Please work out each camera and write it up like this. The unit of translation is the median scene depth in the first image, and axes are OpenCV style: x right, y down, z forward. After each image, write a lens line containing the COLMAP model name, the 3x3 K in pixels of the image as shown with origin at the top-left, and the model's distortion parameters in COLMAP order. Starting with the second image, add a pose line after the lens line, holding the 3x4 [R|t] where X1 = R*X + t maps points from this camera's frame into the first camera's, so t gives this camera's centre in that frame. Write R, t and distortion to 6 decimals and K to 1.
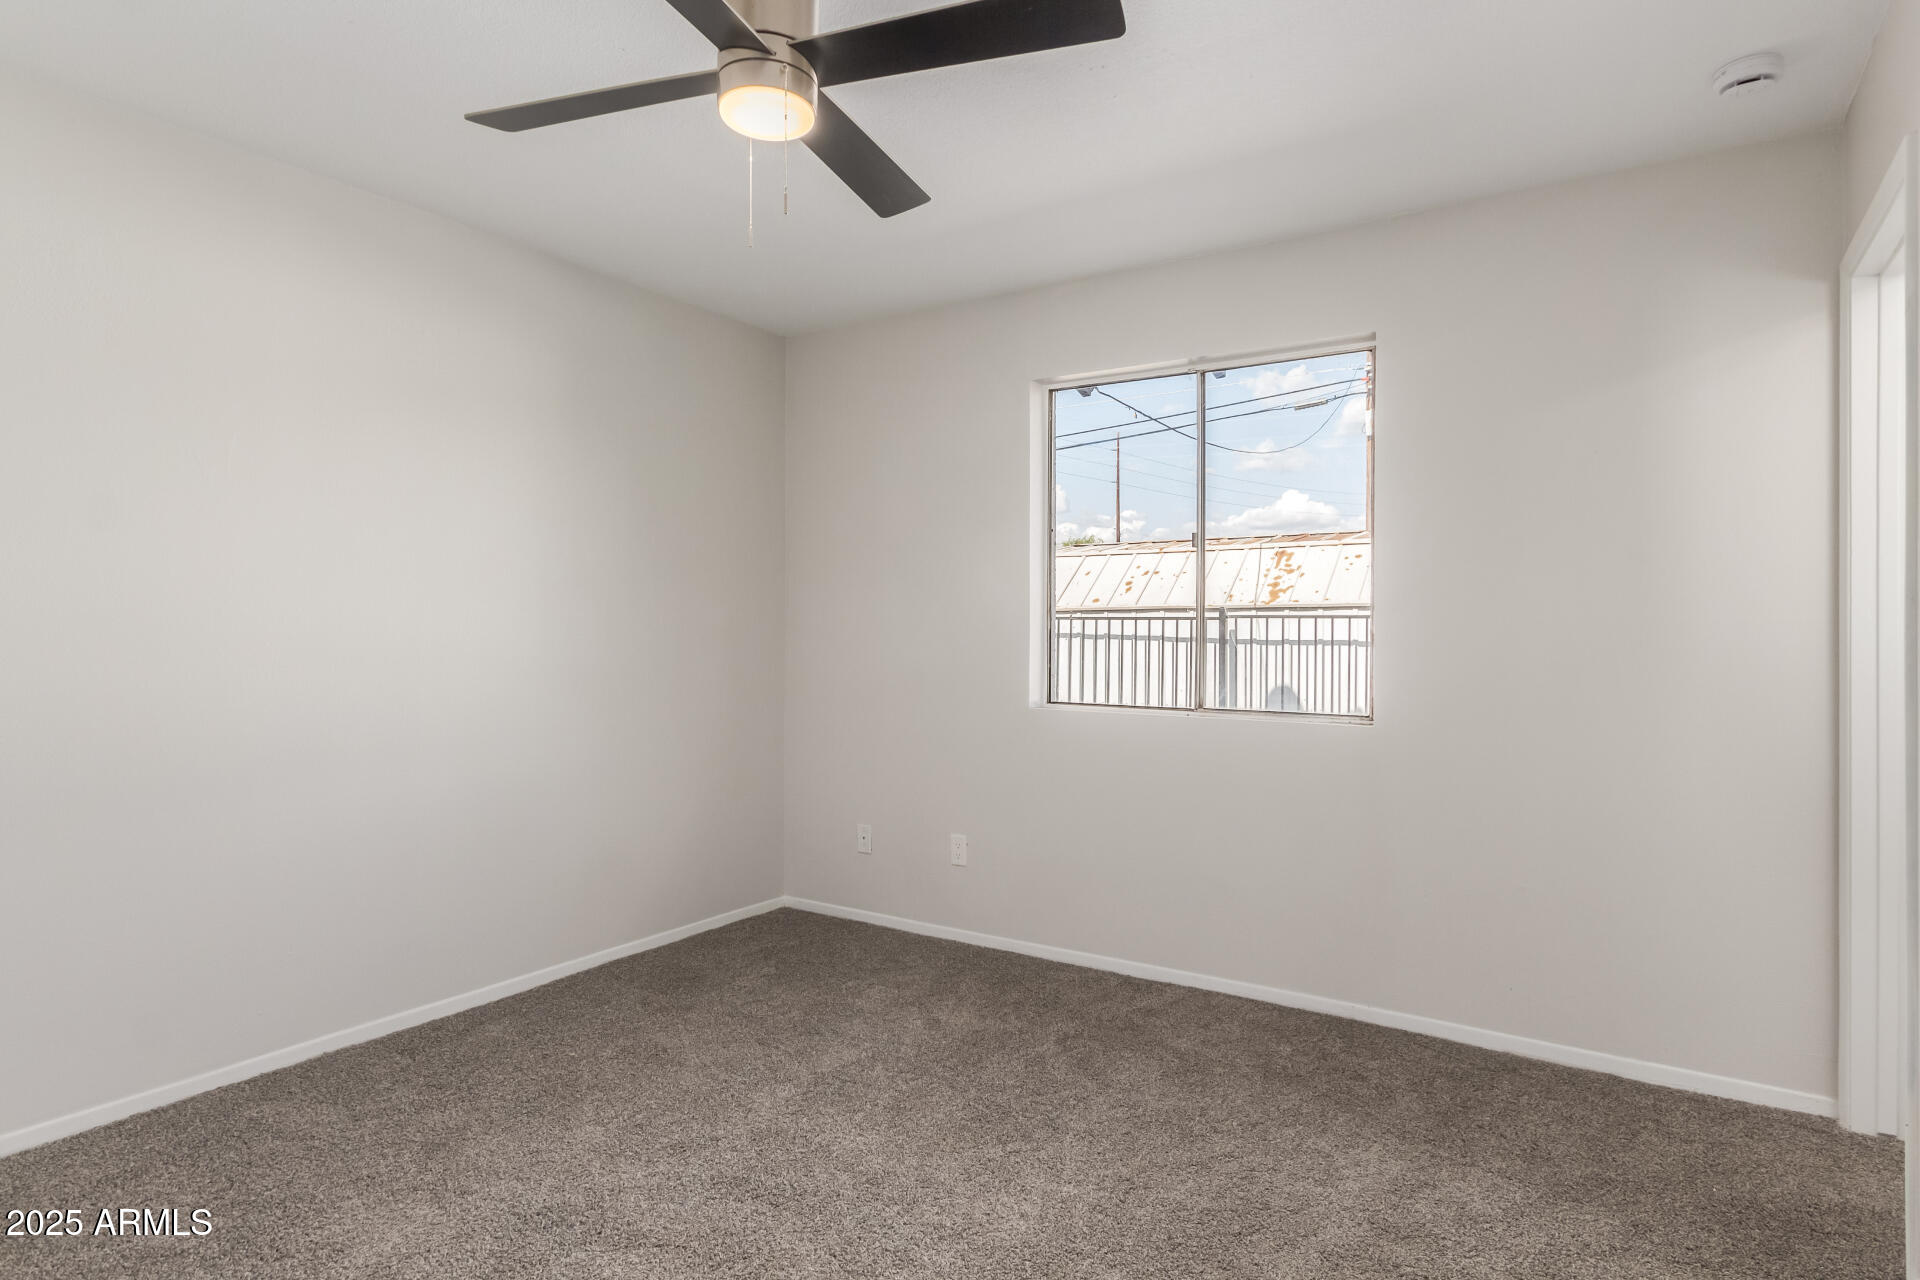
lens RADIAL K [[1048.9, 0, 1013.6], [0, 1048.9, 625.5], [0, 0, 1]] dist [0.006886, -0.000020]
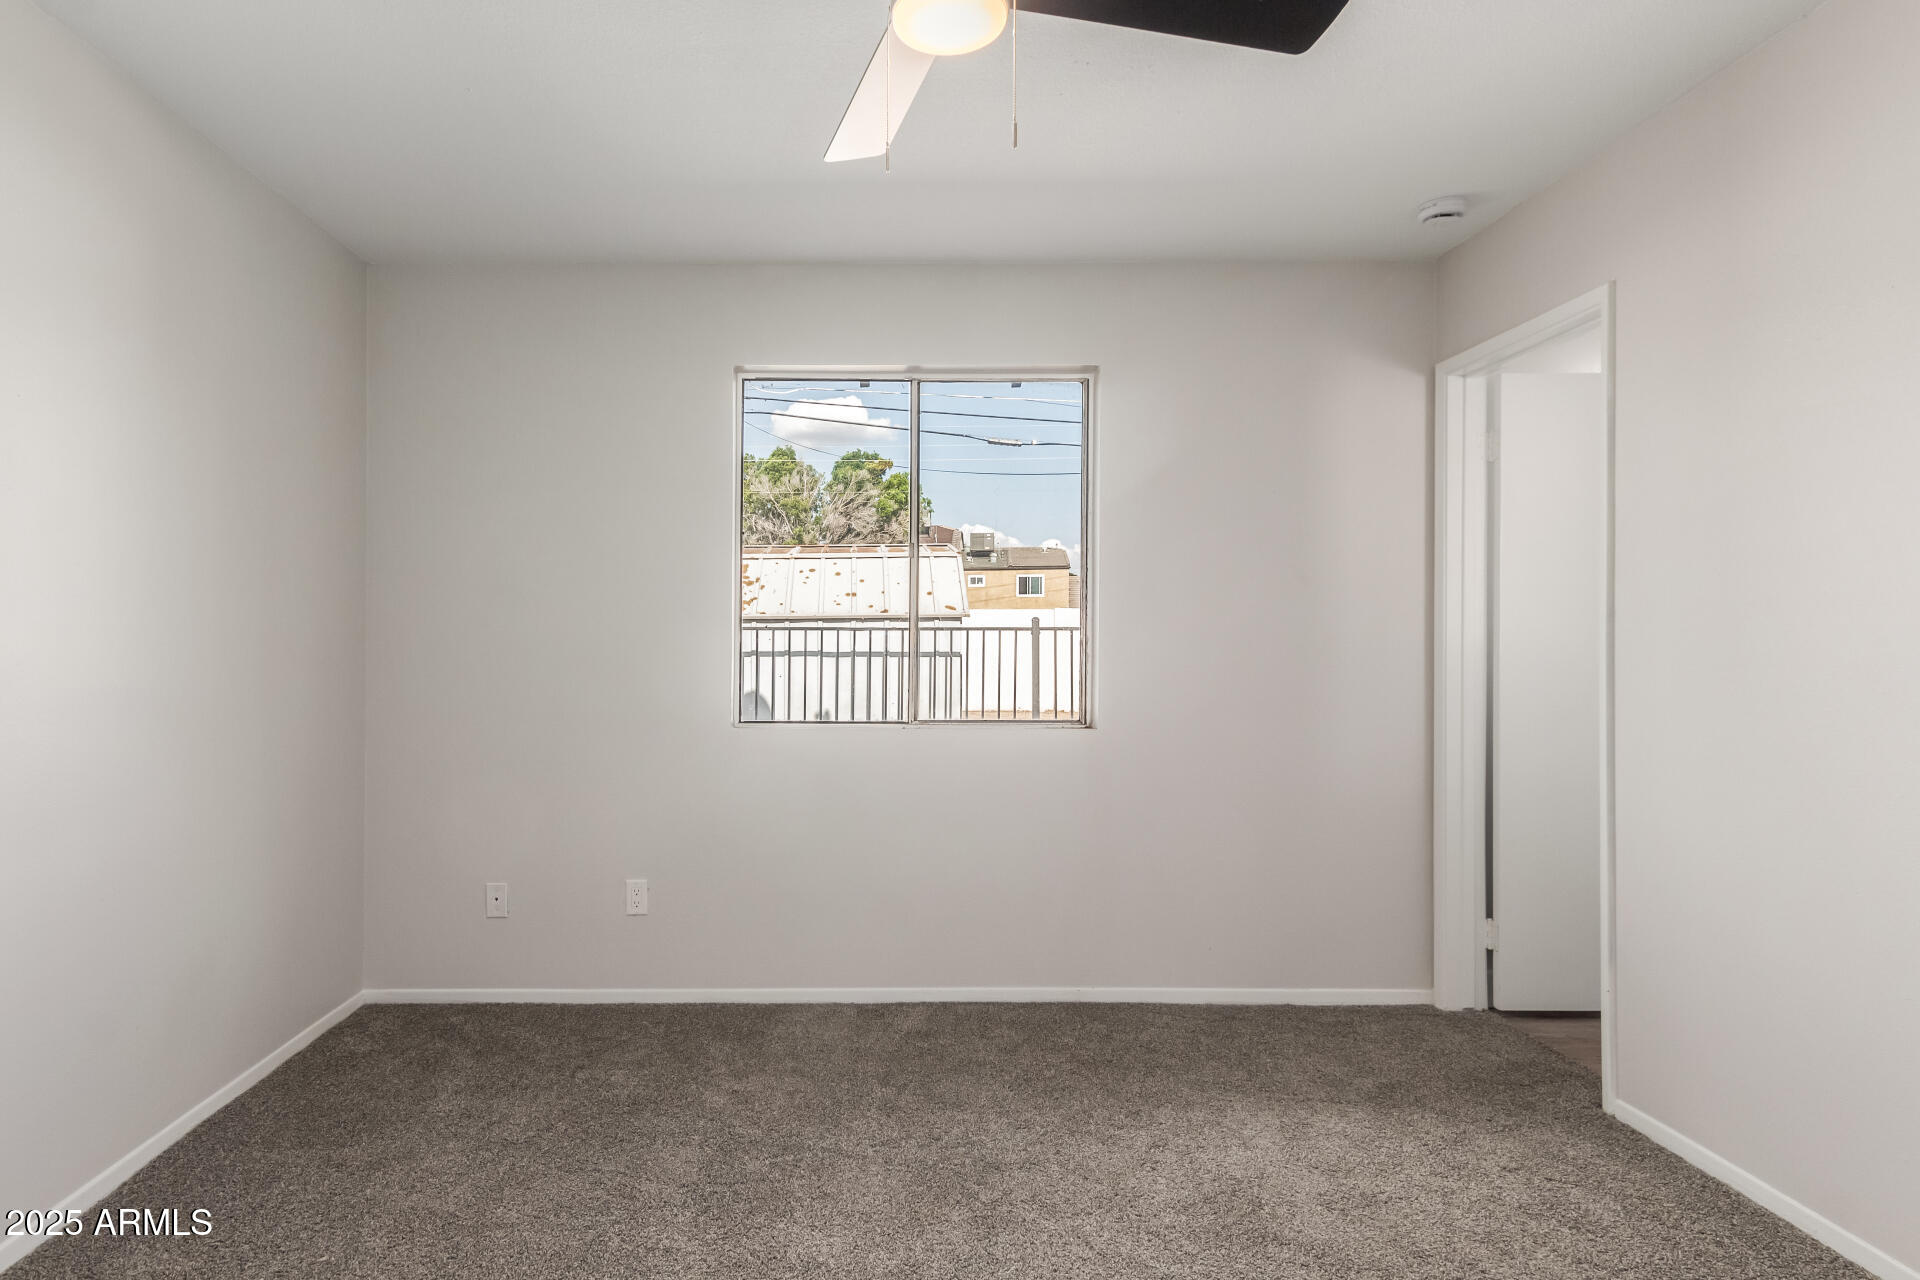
lens RADIAL K [[1048.9, 0, 957.8], [0, 1048.9, 639.5], [0, 0, 1]] dist [0.006886, -0.000020]
pose [[0.846020, -0.004138, 0.533135, -0.316274], [0.003180, 0.999991, 0.002716, 0.000151], [-0.533142, -0.000602, 0.846026, 0.140316]]
